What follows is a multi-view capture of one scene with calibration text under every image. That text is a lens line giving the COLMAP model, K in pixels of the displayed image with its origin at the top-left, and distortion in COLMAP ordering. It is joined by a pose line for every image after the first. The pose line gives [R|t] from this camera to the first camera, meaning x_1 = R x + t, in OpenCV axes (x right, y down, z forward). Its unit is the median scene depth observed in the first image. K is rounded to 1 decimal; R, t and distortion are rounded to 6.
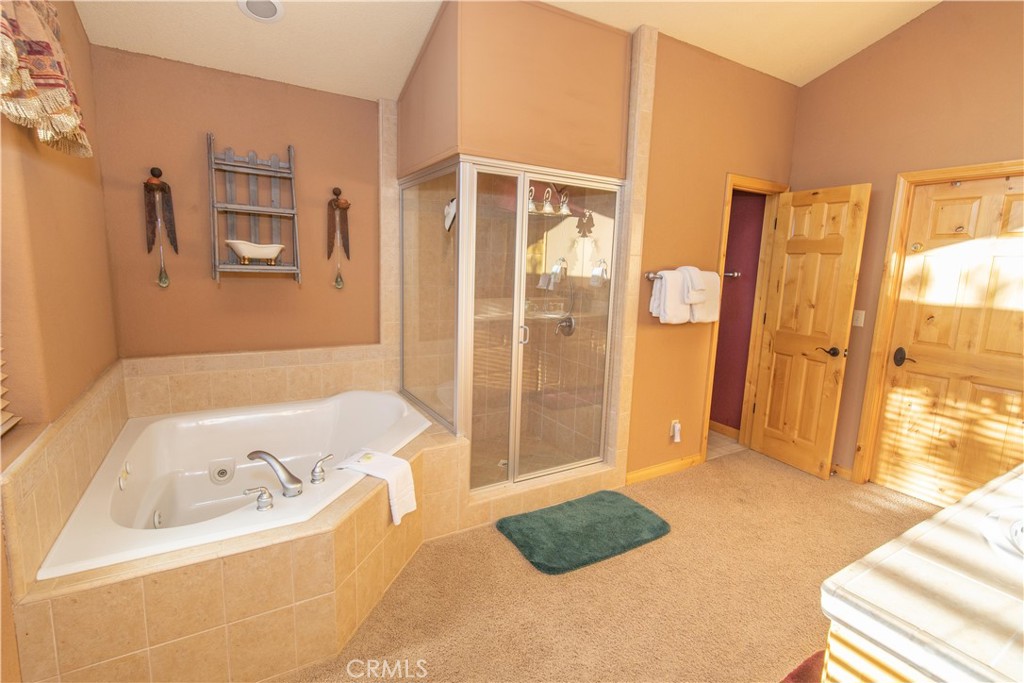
lens RADIAL K [[444.4, 0, 511.8], [0, 444.4, 339.3], [0, 0, 1]] dist [-0.009184, 0.006727]
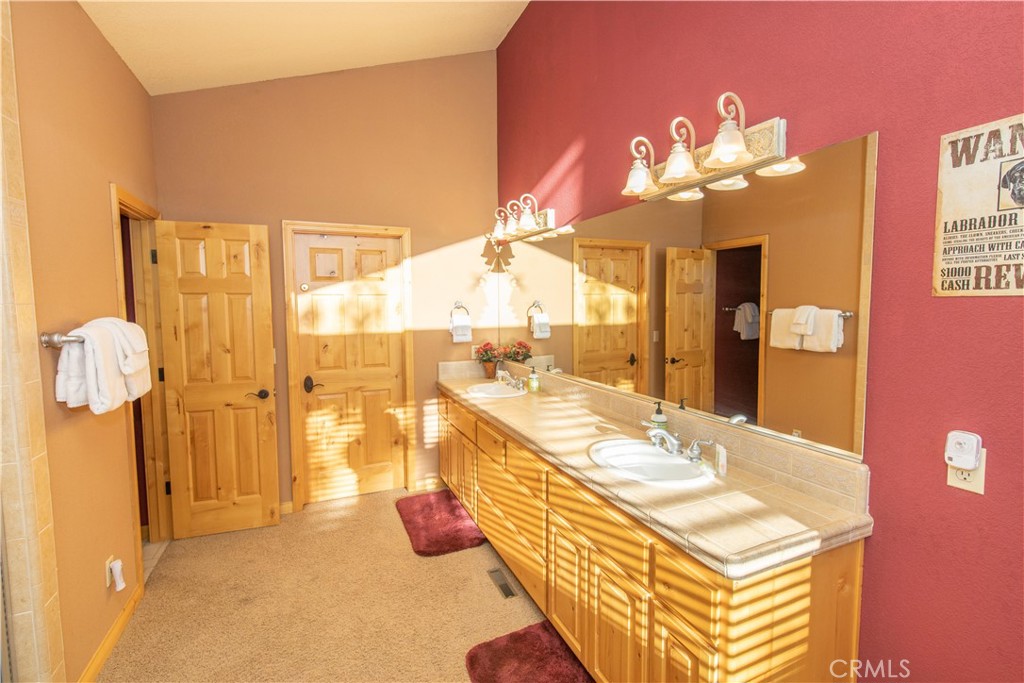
lens RADIAL K [[444.4, 0, 511.8], [0, 444.4, 339.3], [0, 0, 1]] dist [-0.009184, 0.006727]
pose [[0.142285, -0.114418, 0.983190, -0.134734], [0.186875, 0.978539, 0.086832, -0.071807], [-0.972025, 0.171379, 0.160614, 0.302469]]
